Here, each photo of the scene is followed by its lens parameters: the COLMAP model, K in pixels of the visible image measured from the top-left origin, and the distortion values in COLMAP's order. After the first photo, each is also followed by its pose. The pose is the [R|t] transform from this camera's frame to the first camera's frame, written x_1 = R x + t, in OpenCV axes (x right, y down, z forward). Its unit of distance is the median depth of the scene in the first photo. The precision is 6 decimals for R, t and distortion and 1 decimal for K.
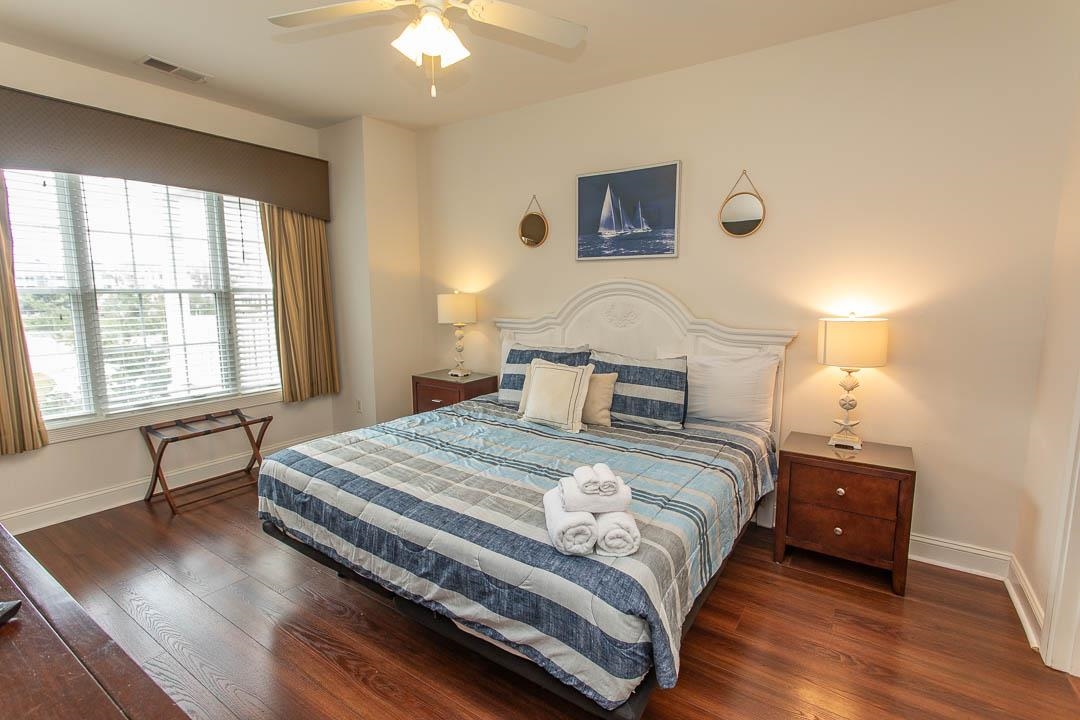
lens RADIAL K [[508.4, 0, 539.6], [0, 508.4, 360.2], [0, 0, 1]] dist [-0.003298, 0.003238]
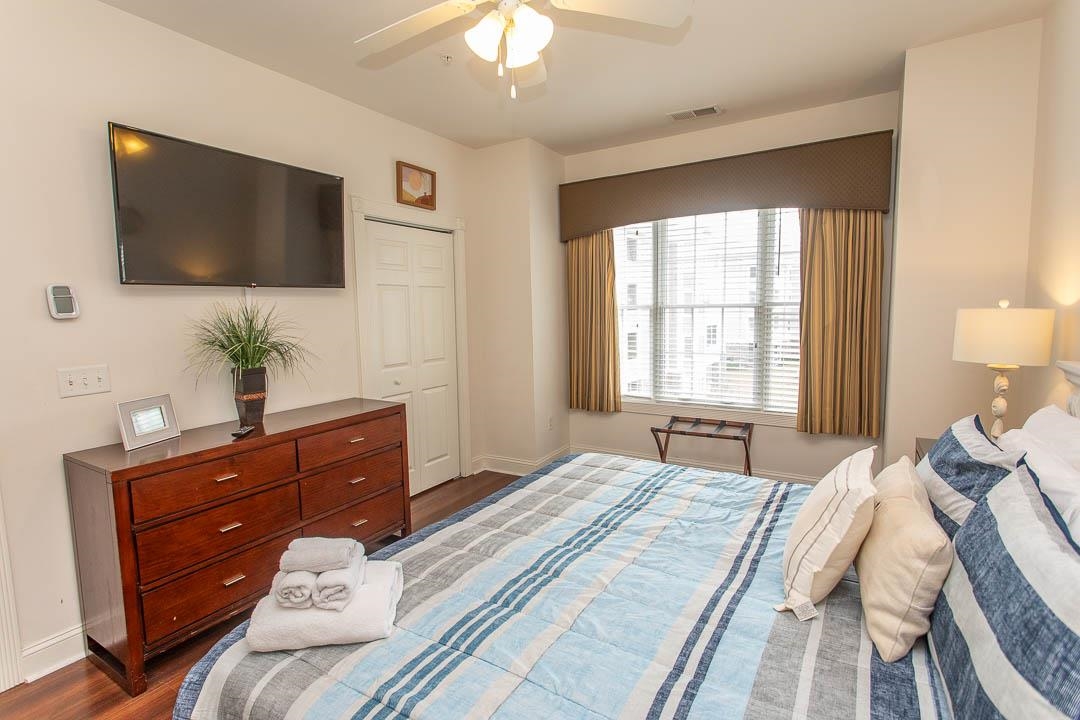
lens RADIAL K [[508.4, 0, 537.9], [0, 508.4, 357.9], [0, 0, 1]] dist [-0.003298, 0.003238]
pose [[0.041783, 0.099476, -0.994162, 0.442311], [-0.115944, 0.988791, 0.094066, -0.092487], [0.992377, 0.111337, 0.052848, 0.630468]]
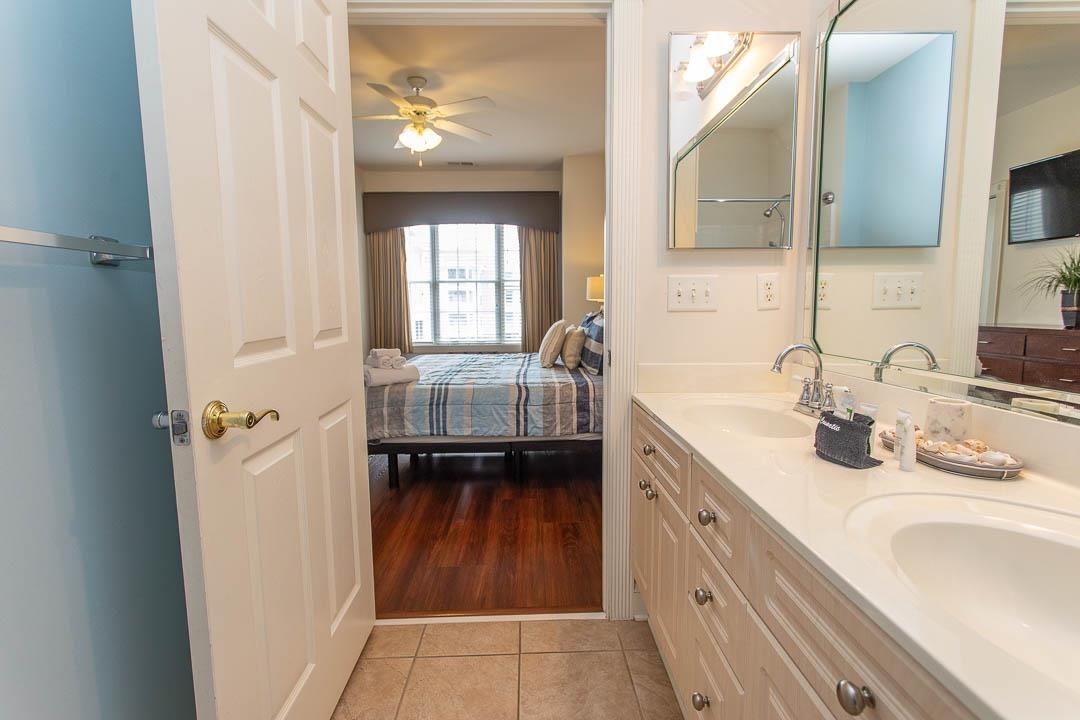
lens RADIAL K [[508.4, 0, 537.9], [0, 508.4, 361.3], [0, 0, 1]] dist [-0.003298, 0.003238]
pose [[0.577285, 0.088899, -0.811689, 1.026736], [-0.105290, 0.993861, 0.033967, 0.068669], [0.809726, 0.065854, 0.583101, 0.166849]]
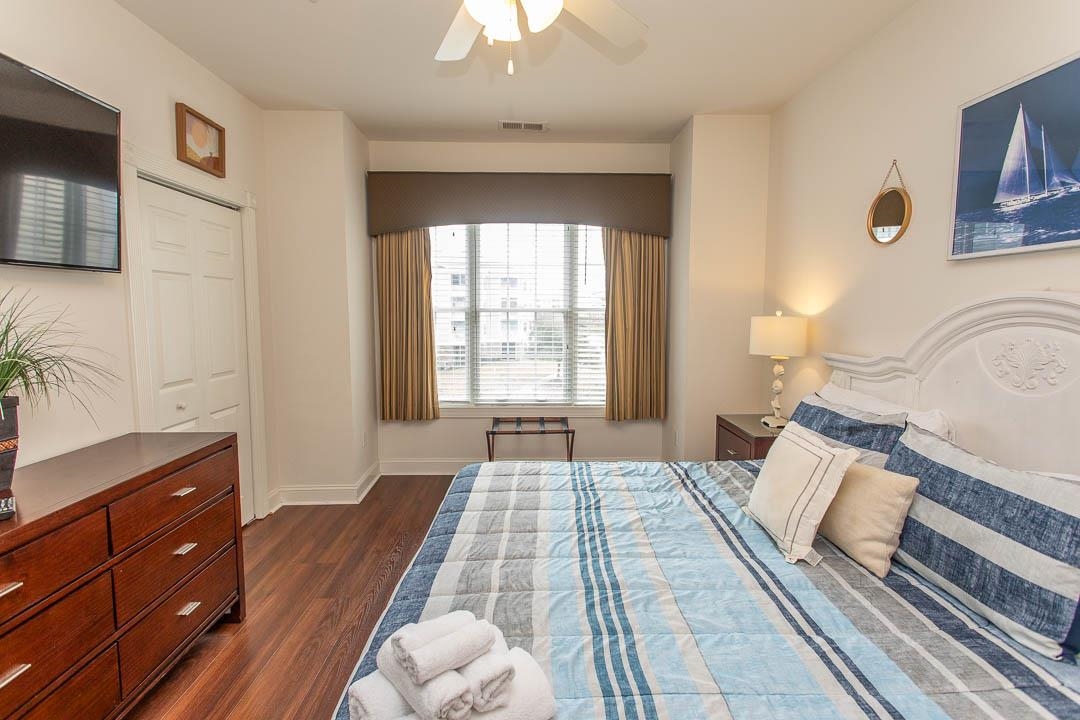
lens RADIAL K [[508.4, 0, 536.9], [0, 508.4, 358.9], [0, 0, 1]] dist [-0.003298, 0.003238]
pose [[0.577870, 0.083822, -0.811813, 0.305939], [-0.114309, 0.993219, 0.021184, -0.055620], [0.808084, 0.080556, 0.583534, 0.360733]]
